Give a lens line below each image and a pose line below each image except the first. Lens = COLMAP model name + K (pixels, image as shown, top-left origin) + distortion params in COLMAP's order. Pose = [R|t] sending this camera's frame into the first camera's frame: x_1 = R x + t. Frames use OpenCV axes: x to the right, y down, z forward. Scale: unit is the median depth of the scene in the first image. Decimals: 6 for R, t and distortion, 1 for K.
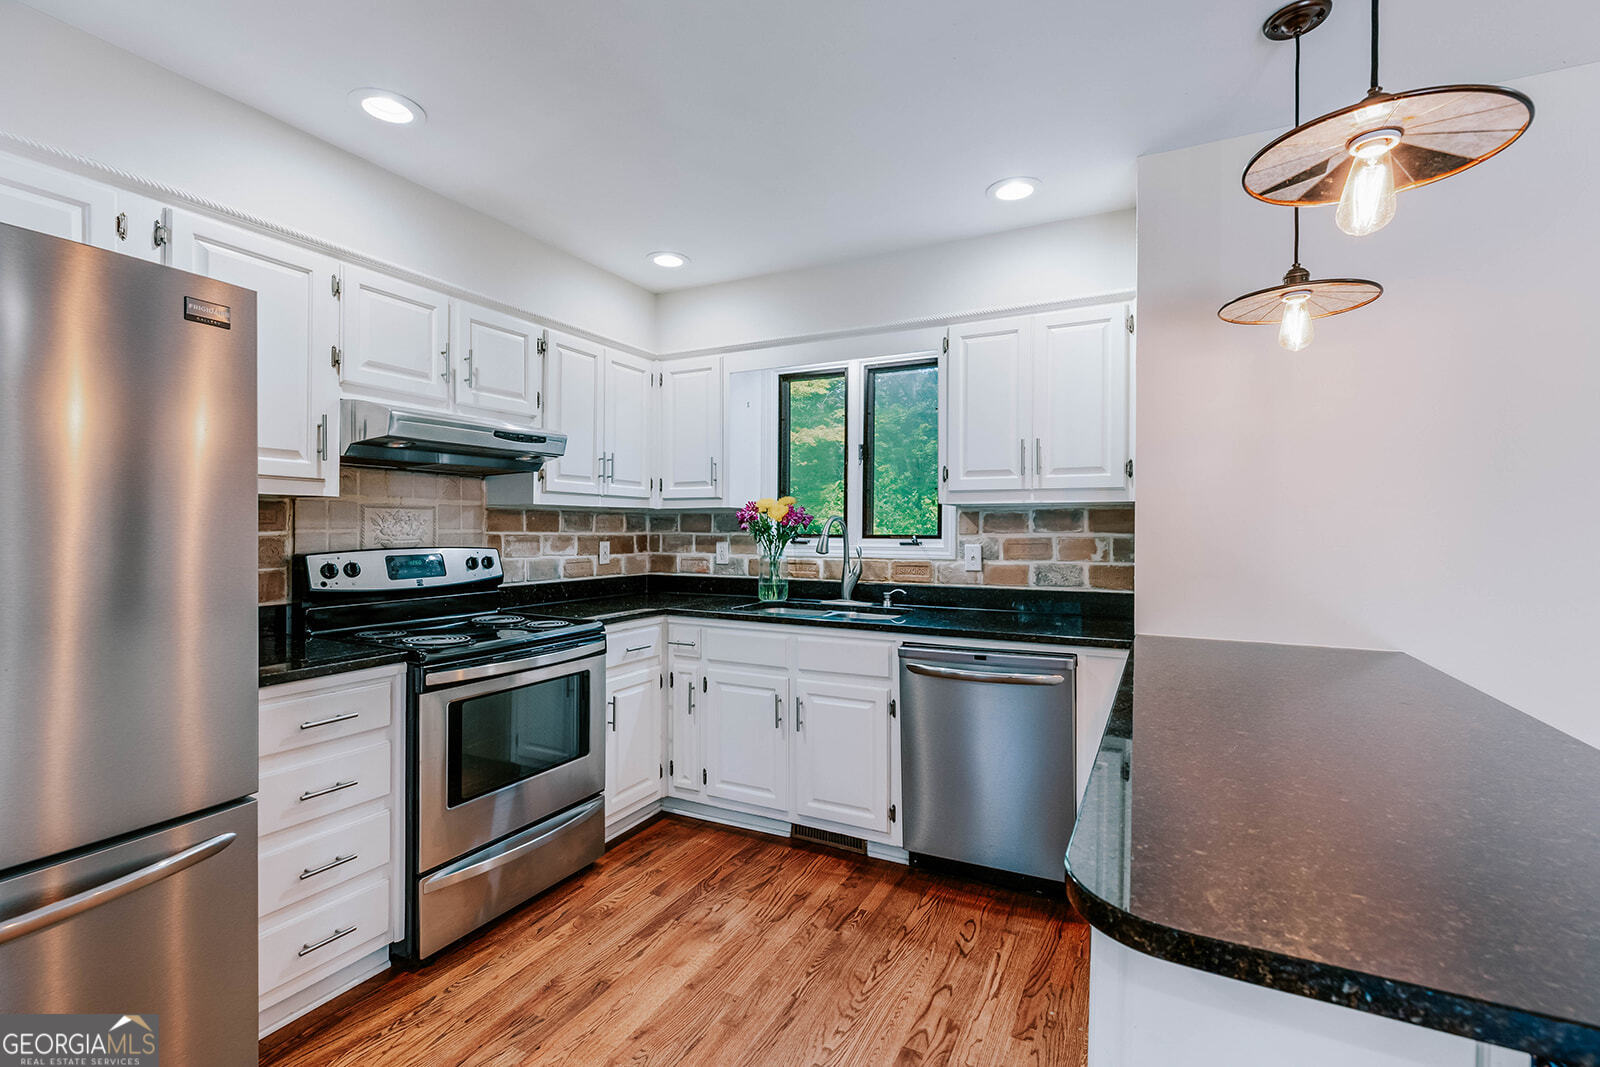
lens RADIAL K [[728.0, 0, 800.0], [0, 728.0, 530.4], [0, 0, 1]] dist [0.001901, 0.000334]
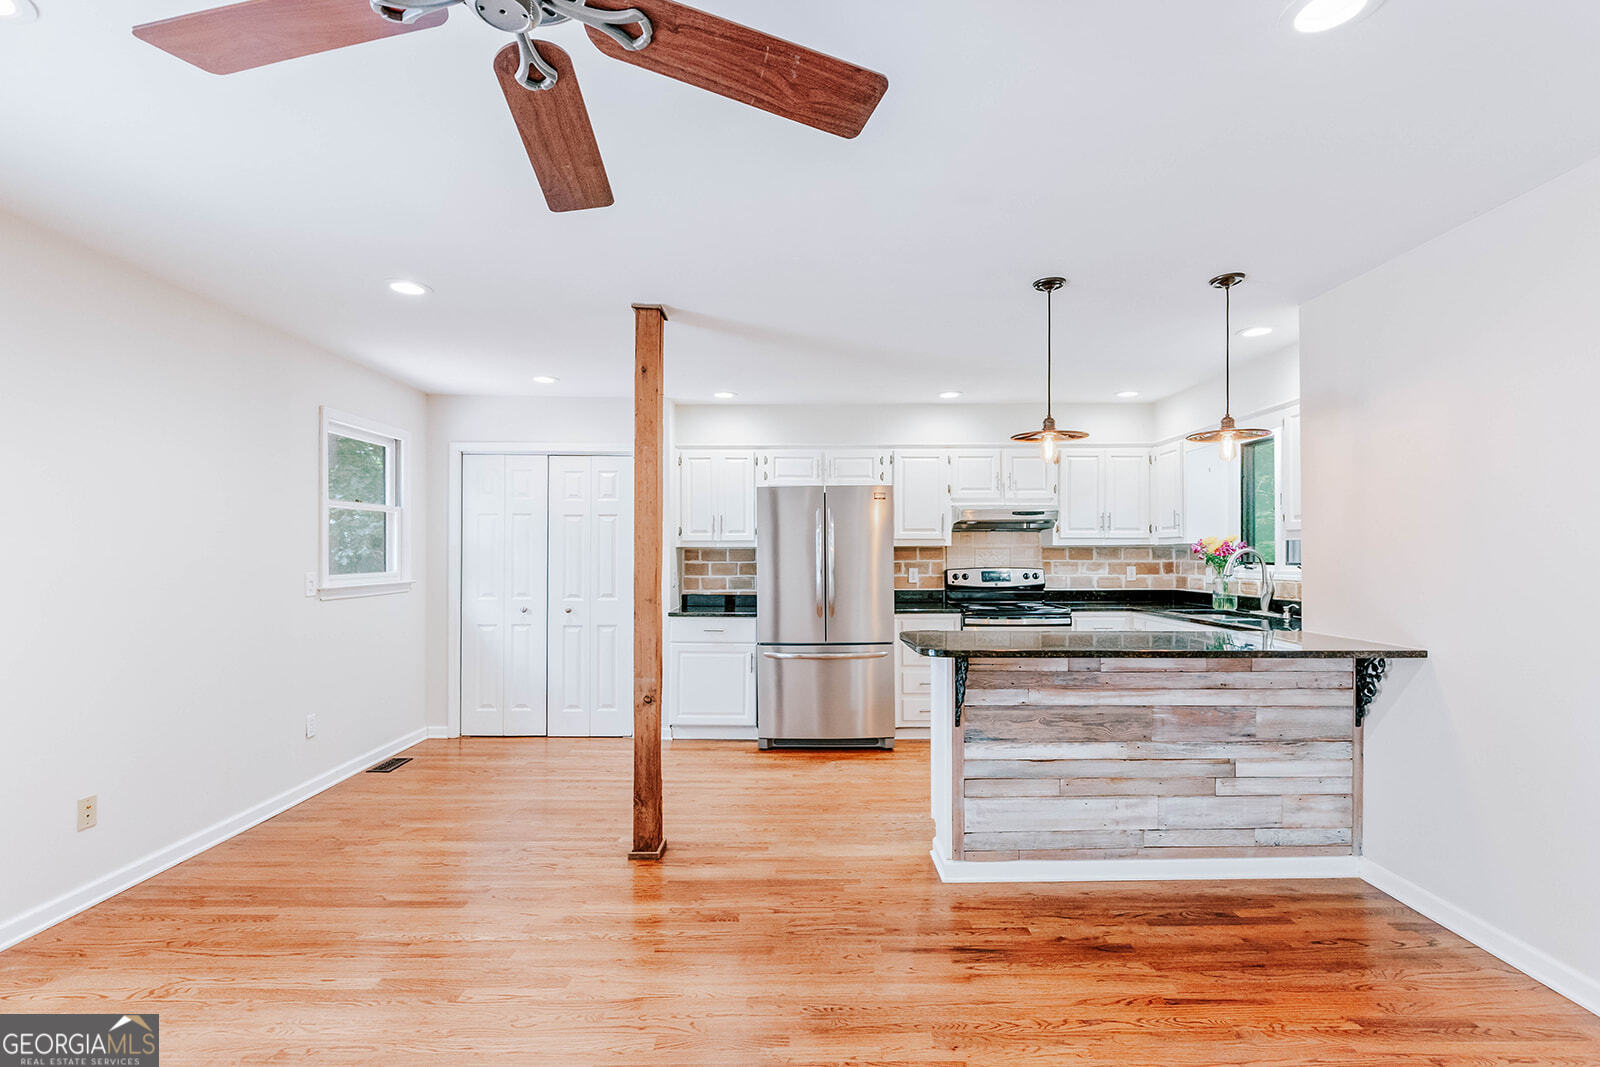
lens RADIAL K [[728.0, 0, 805.7], [0, 728.0, 552.3], [0, 0, 1]] dist [0.001901, 0.000334]
pose [[0.466222, -0.008112, -0.884630, 0.917295], [0.003372, 0.999967, -0.007393, -0.006045], [0.884661, 0.000464, 0.466234, -0.397019]]
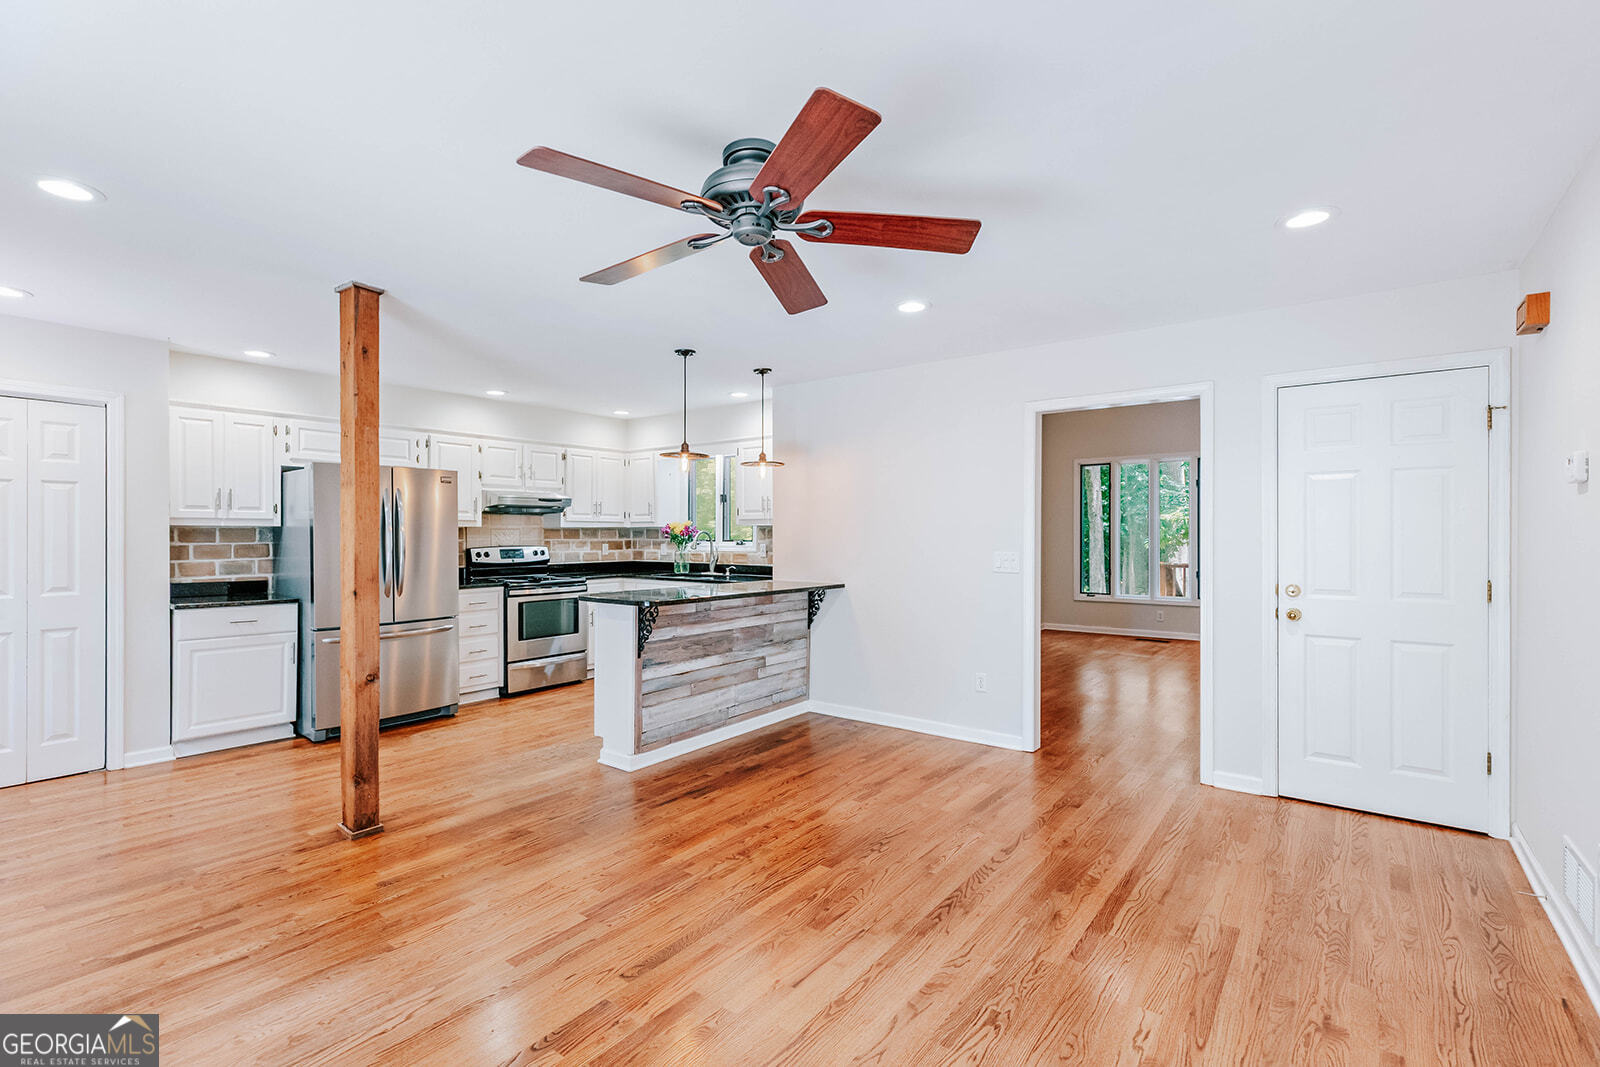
lens RADIAL K [[728.0, 0, 779.5], [0, 728.0, 537.0], [0, 0, 1]] dist [0.001901, 0.000334]
pose [[0.981344, -0.004439, -0.192208, 0.681898], [0.005115, 0.999982, 0.003020, -0.007631], [0.192191, -0.003946, 0.981350, -1.010596]]
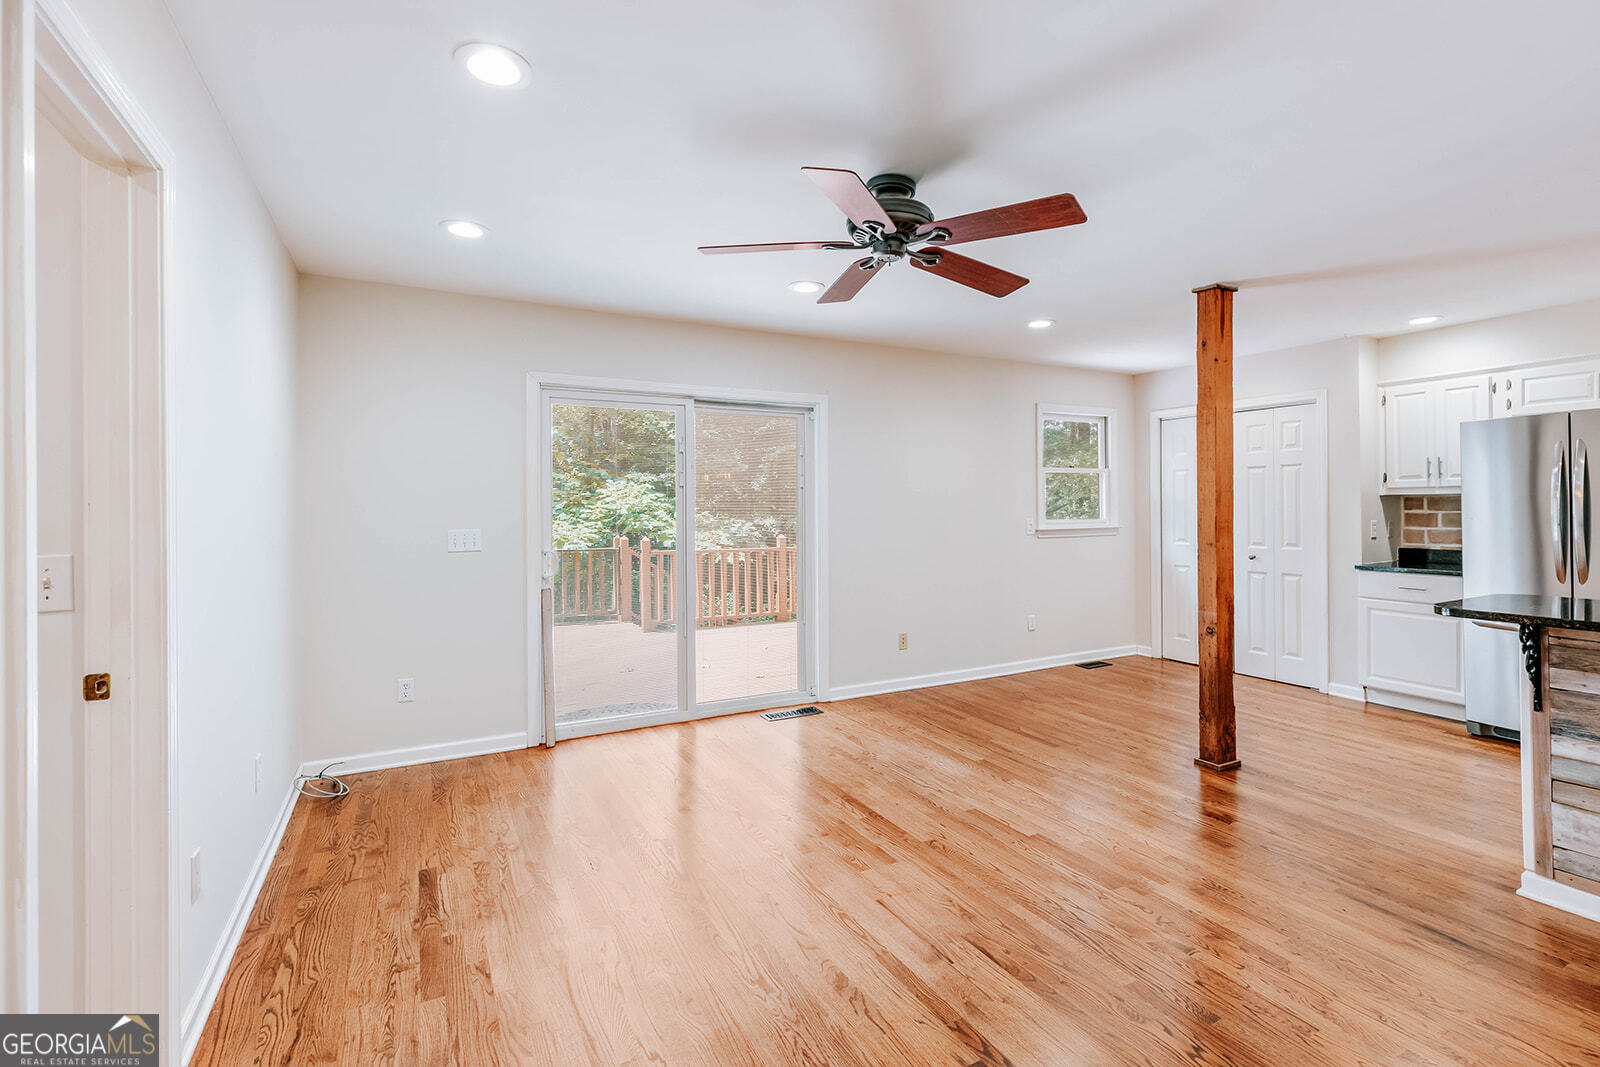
lens RADIAL K [[728.0, 0, 830.7], [0, 728.0, 520.7], [0, 0, 1]] dist [0.001901, 0.000334]
pose [[-0.544716, 0.012419, -0.838529, 1.216486], [0.006059, 0.999923, 0.010874, -0.001338], [0.838599, 0.000843, -0.544749, -0.001283]]
